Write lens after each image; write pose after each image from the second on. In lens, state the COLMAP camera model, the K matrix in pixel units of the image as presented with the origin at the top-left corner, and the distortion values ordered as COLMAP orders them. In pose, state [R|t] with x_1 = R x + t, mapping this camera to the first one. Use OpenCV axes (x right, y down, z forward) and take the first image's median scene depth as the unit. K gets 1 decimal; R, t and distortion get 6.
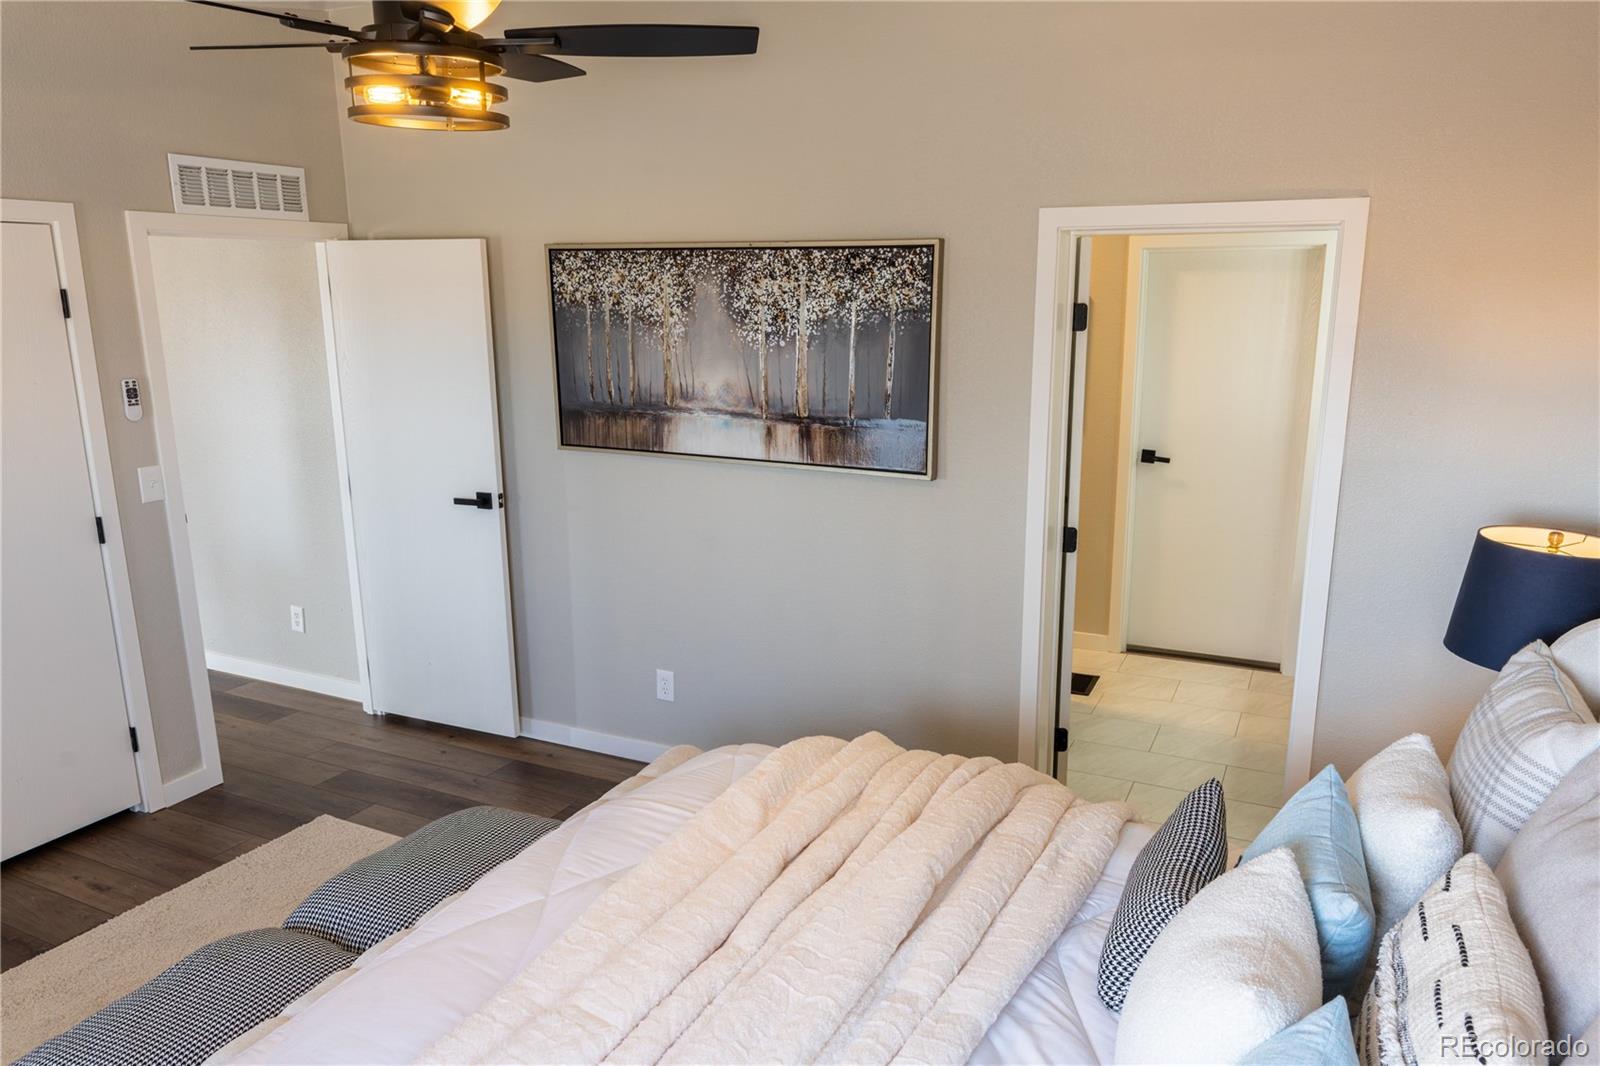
lens RADIAL K [[1092.9, 0, 831.5], [0, 1092.9, 540.2], [0, 0, 1]] dist [-0.004246, 0.000216]
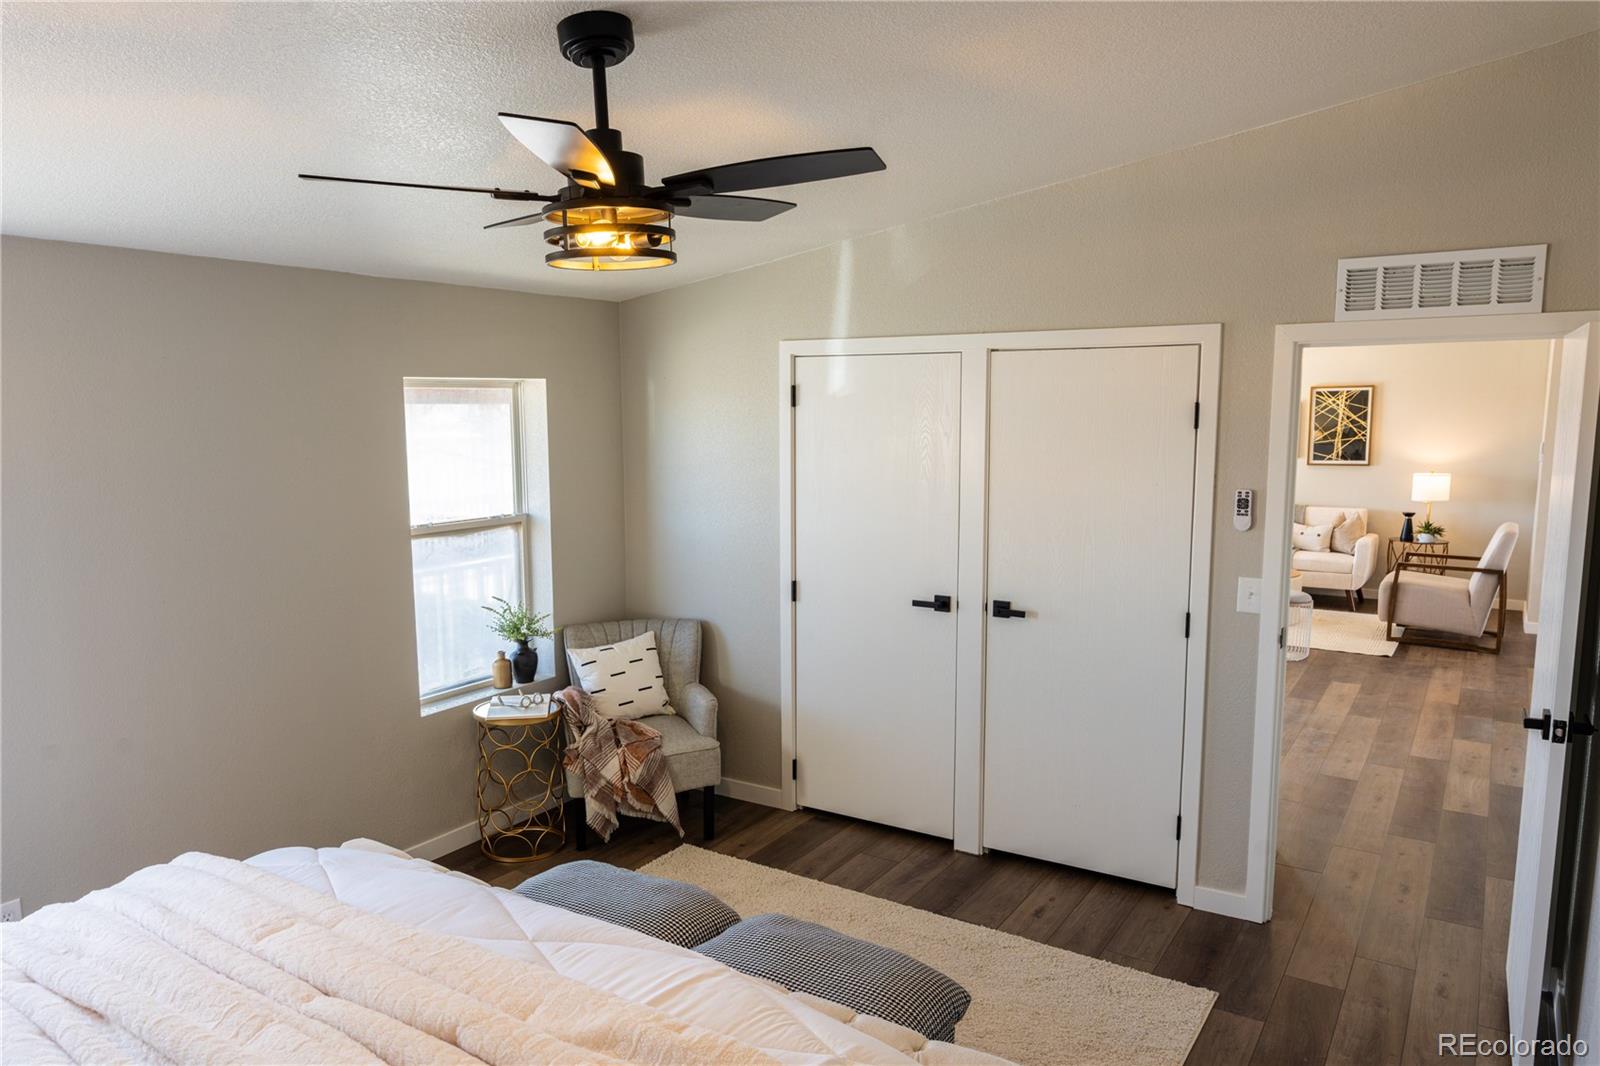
lens RADIAL K [[1098.1, 0, 804.0], [0, 1098.1, 552.2], [0, 0, 1]] dist [0.006560, 0.003830]
pose [[-0.121507, 0.125206, -0.984662, 0.374789], [-0.220978, 0.963704, 0.149810, -0.137802], [0.967680, 0.235791, -0.089429, 0.633858]]
